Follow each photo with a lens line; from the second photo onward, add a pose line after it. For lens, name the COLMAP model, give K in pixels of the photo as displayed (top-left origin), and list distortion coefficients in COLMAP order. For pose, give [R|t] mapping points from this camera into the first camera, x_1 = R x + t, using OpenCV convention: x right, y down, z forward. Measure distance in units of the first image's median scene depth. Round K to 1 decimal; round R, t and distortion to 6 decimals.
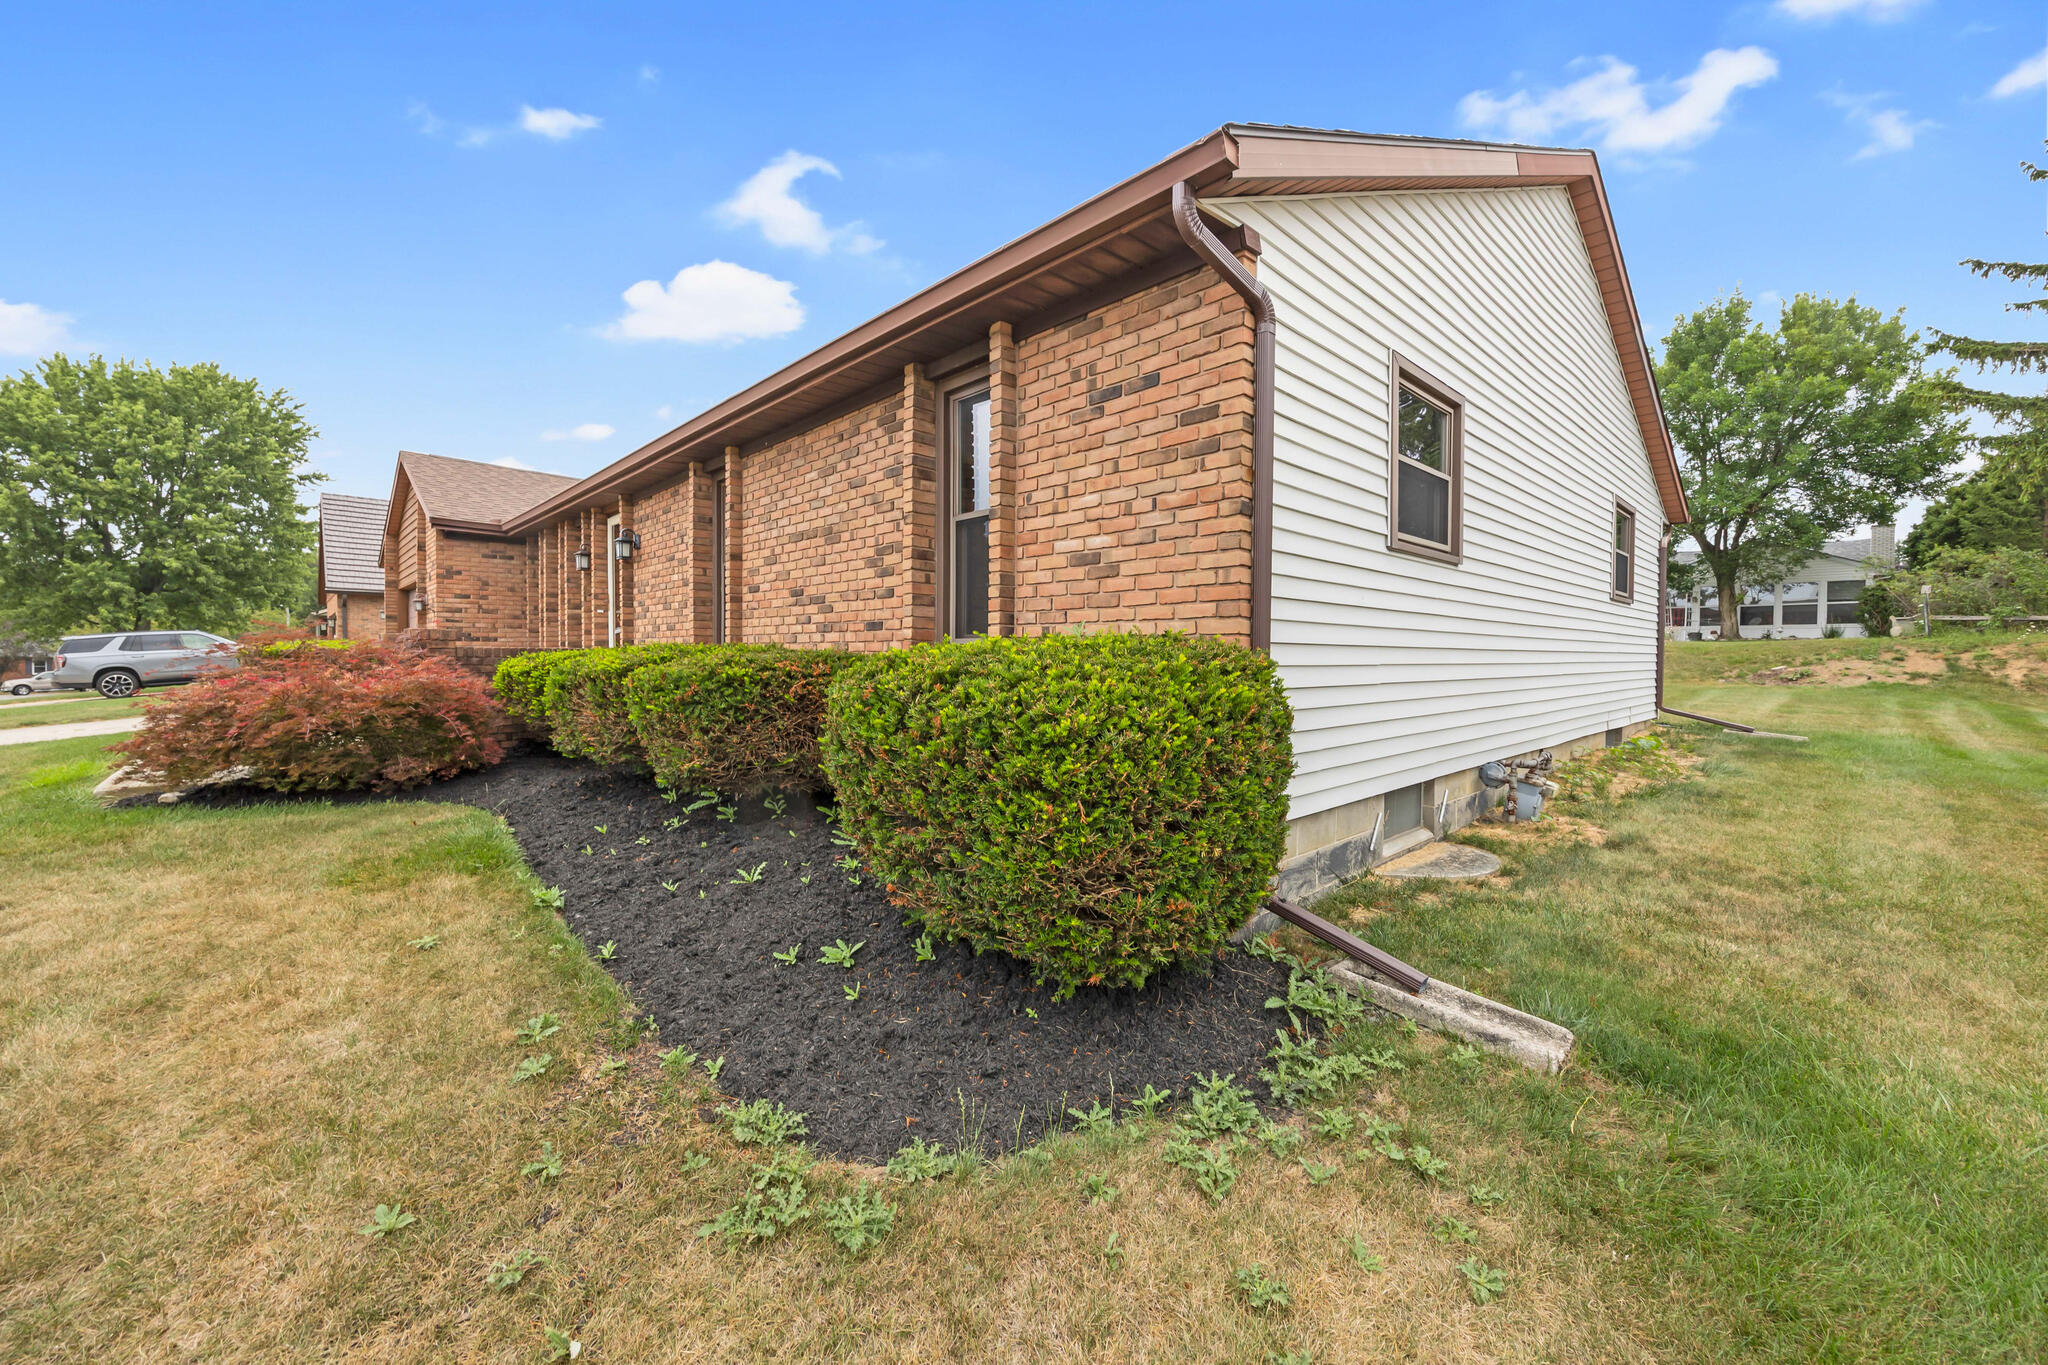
lens RADIAL K [[805.9, 0, 1033.7], [0, 805.9, 677.7], [0, 0, 1]] dist [-0.002144, 0.001007]
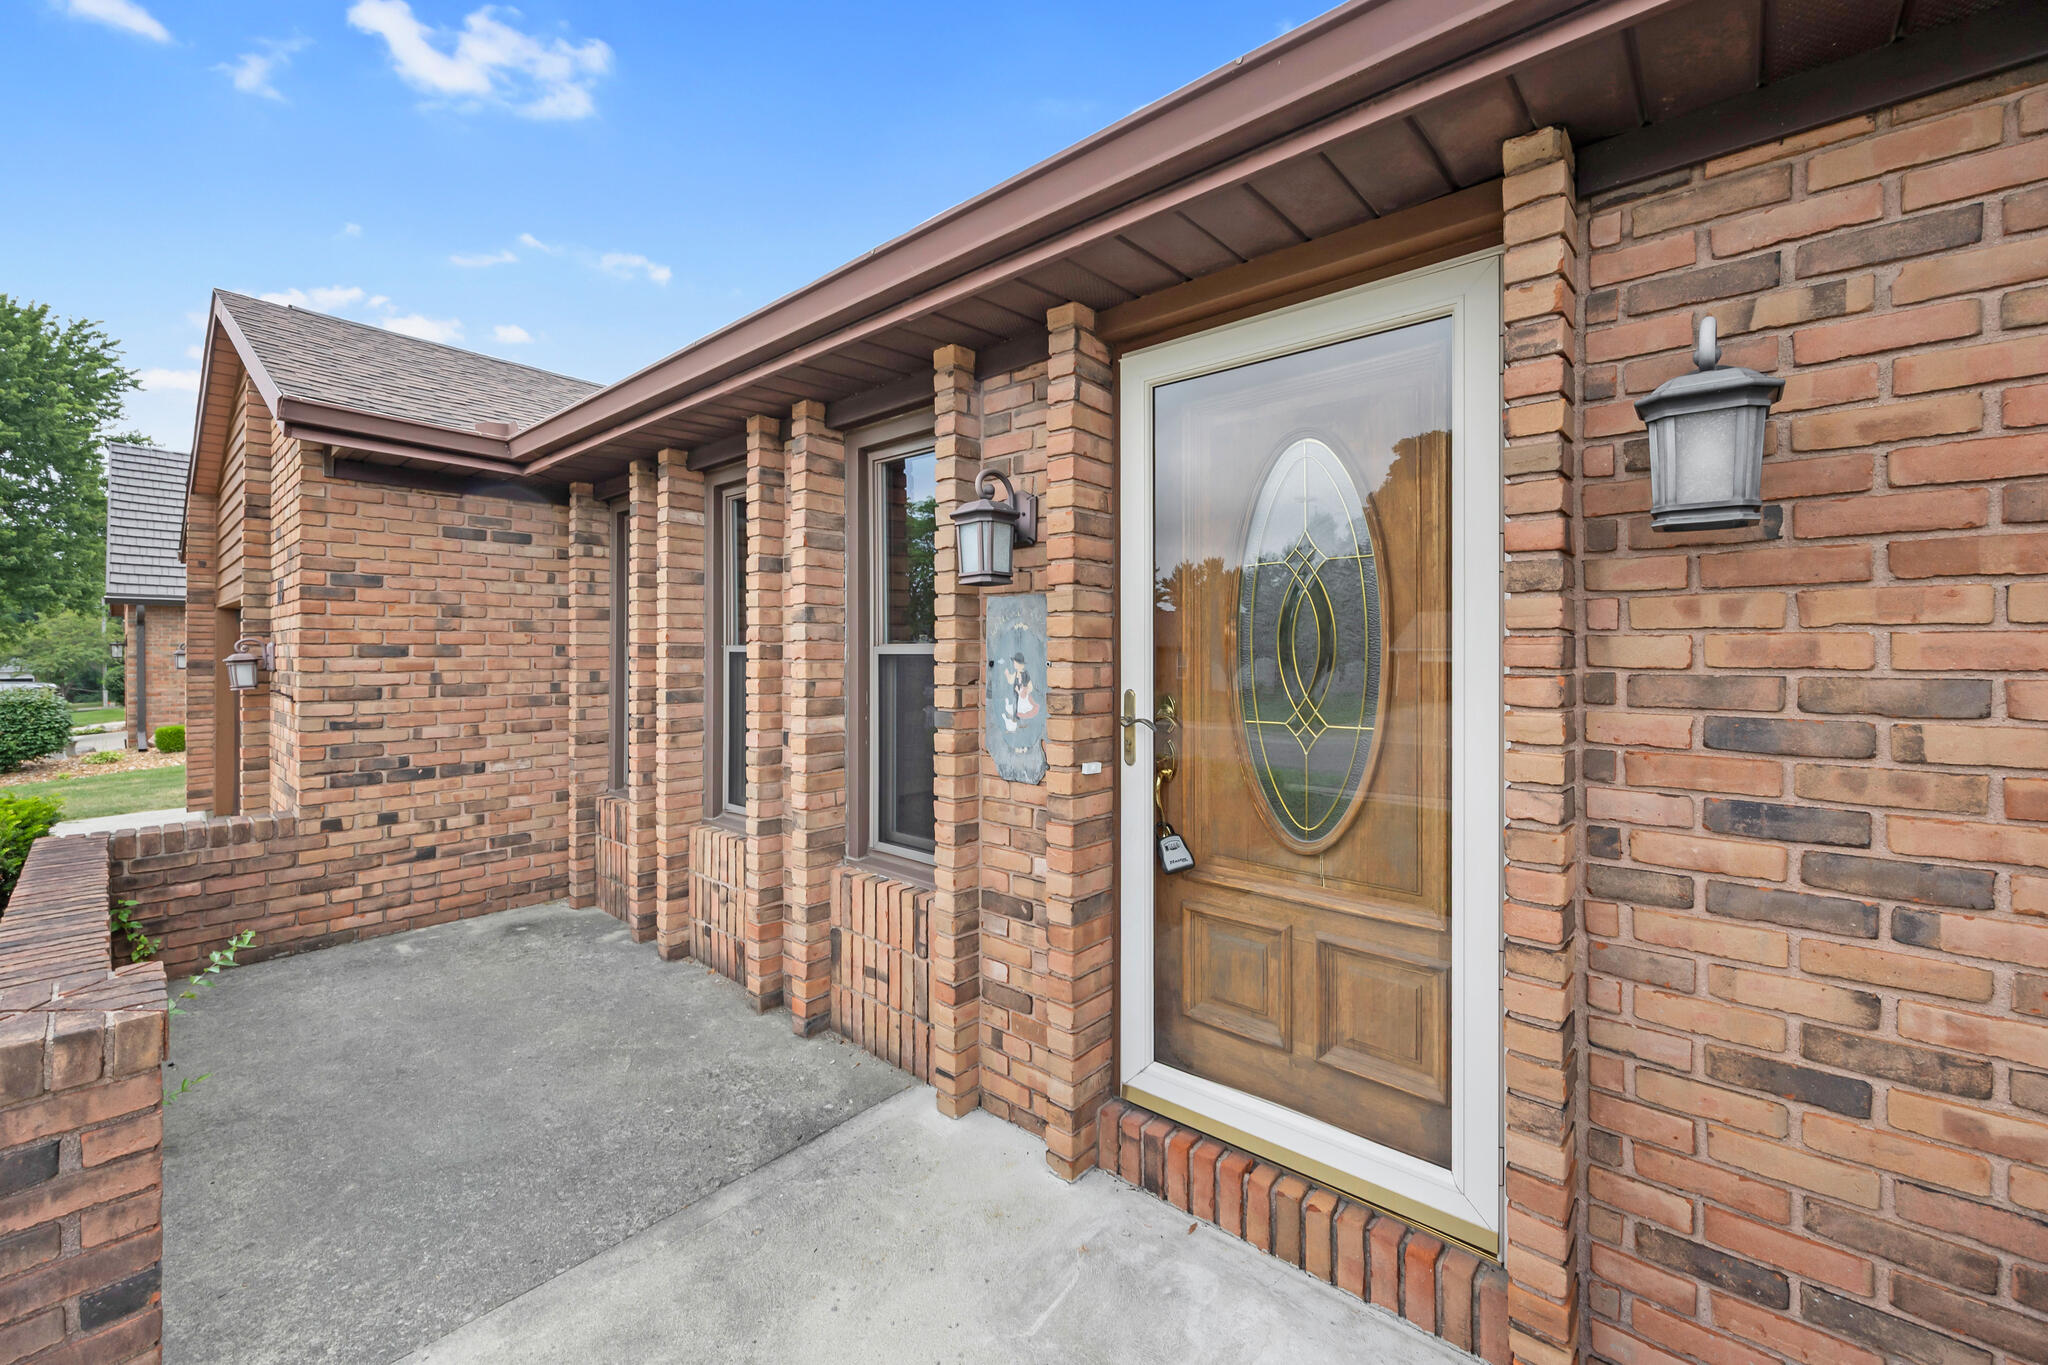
lens RADIAL K [[805.9, 0, 1028.2], [0, 805.9, 653.2], [0, 0, 1]] dist [-0.002144, 0.001007]
pose [[0.995610, -0.008895, 0.093171, -0.403188], [0.010922, 0.999714, -0.021261, -0.076997], [-0.092955, 0.022186, 0.995423, 0.546028]]
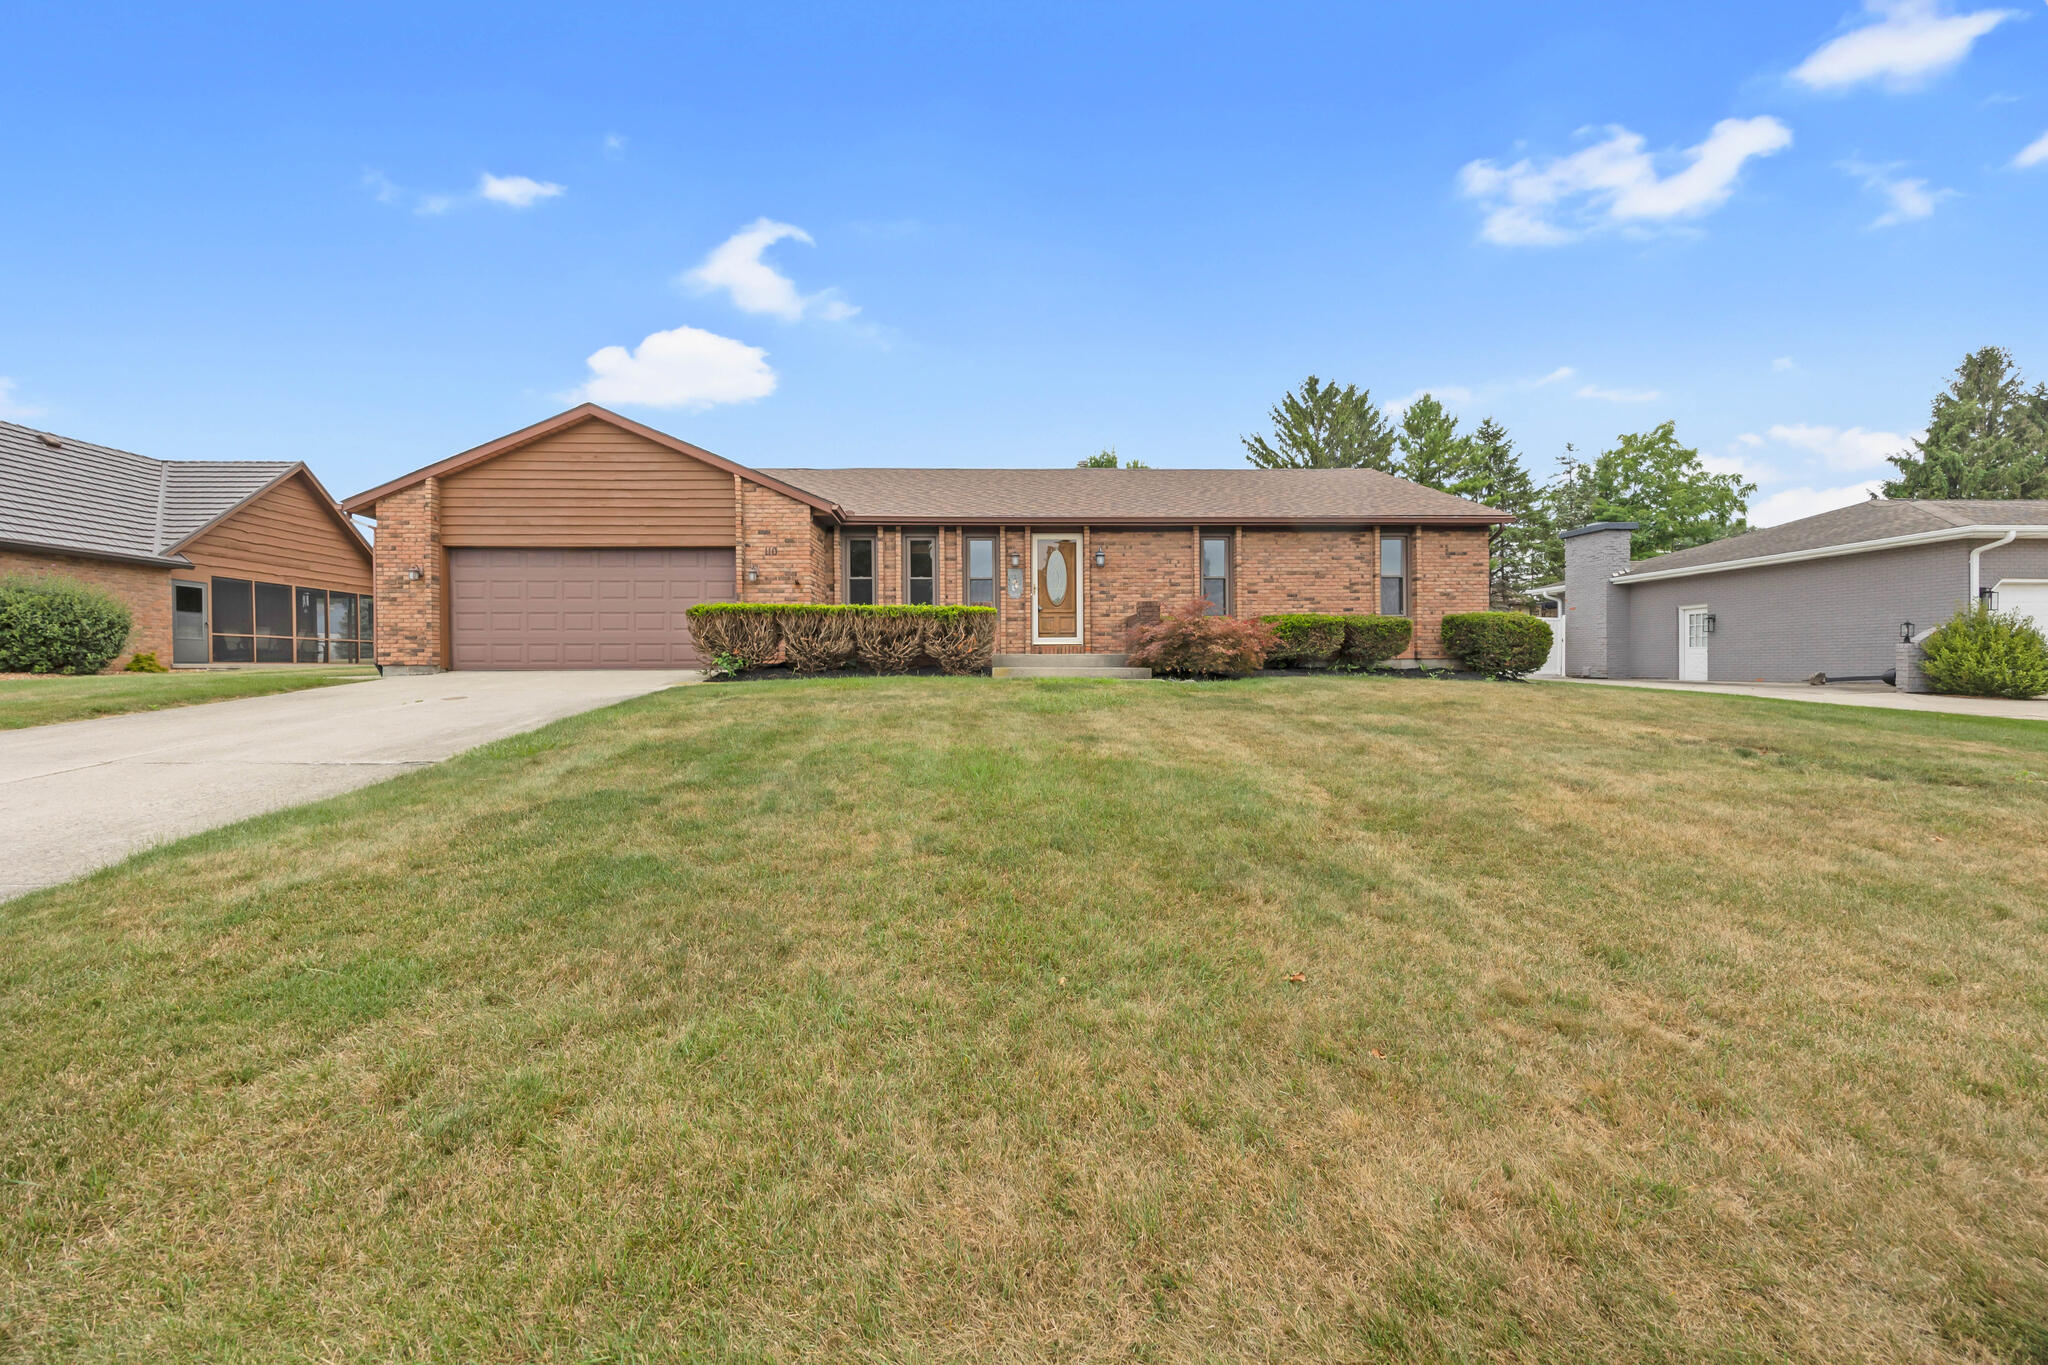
lens RADIAL K [[805.9, 0, 1033.8], [0, 805.9, 675.7], [0, 0, 1]] dist [-0.002144, 0.001007]
pose [[0.654391, -0.023889, 0.755779, -1.159166], [0.032815, 0.999456, 0.003179, 0.042390], [-0.755444, 0.022721, 0.654819, 0.019166]]
